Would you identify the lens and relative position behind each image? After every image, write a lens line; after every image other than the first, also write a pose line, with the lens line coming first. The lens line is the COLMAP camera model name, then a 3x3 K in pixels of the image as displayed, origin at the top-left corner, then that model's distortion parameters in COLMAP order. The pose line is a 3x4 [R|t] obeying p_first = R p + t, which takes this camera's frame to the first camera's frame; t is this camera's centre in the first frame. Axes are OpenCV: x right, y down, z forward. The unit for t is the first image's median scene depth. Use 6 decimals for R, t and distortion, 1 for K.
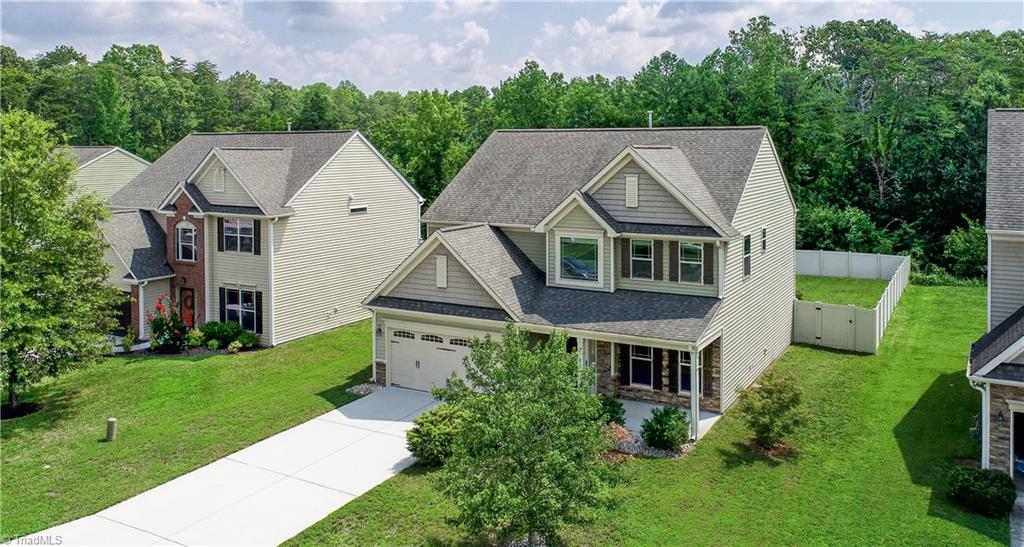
lens RADIAL K [[843.3, 0, 514.9], [0, 843.3, 164.6], [0, 0, 1]] dist [-0.003898, 0.000393]
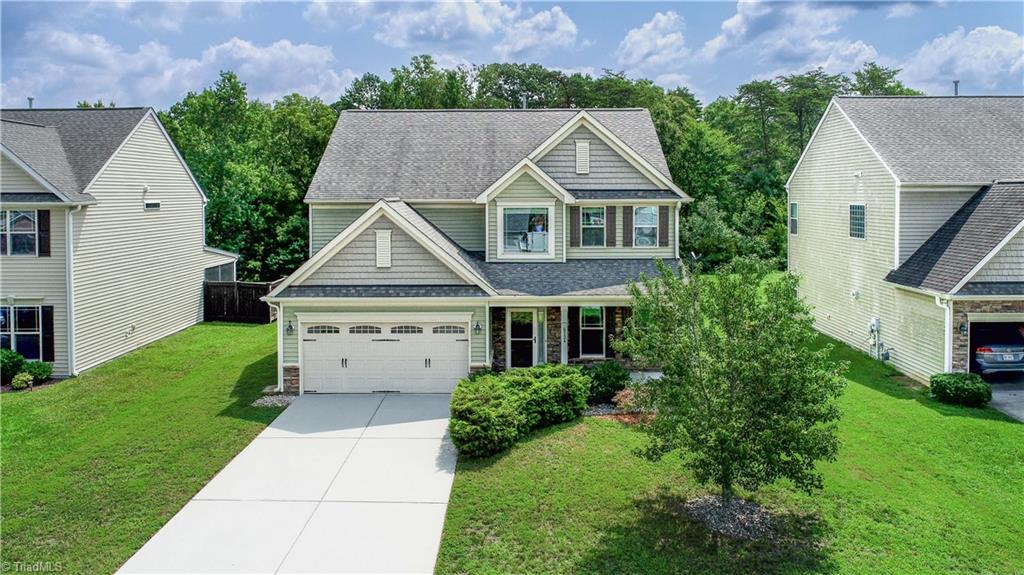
lens RADIAL K [[777.6, 0, 515.3], [0, 777.6, 217.4], [0, 0, 1]] dist [-0.006257, -0.001567]
pose [[0.869927, -0.012042, 0.493033, -0.366916], [0.009126, 0.999924, 0.008322, 0.091611], [-0.493096, -0.002740, 0.869971, 0.254382]]
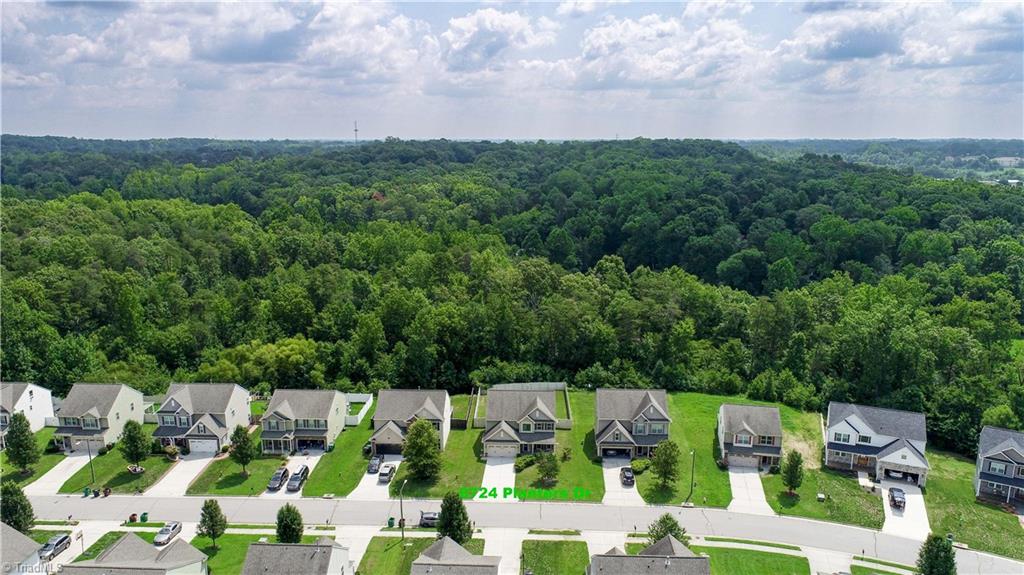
lens RADIAL K [[779.7, 0, 512.0], [0, 779.7, 287.5], [0, 0, 1]] dist [-0.007861, -0.001802]
pose [[0.893982, -0.083020, 0.440346, -2.036378], [0.011894, 0.986738, 0.161887, -1.505615], [-0.447946, -0.139487, 0.883113, -3.043447]]
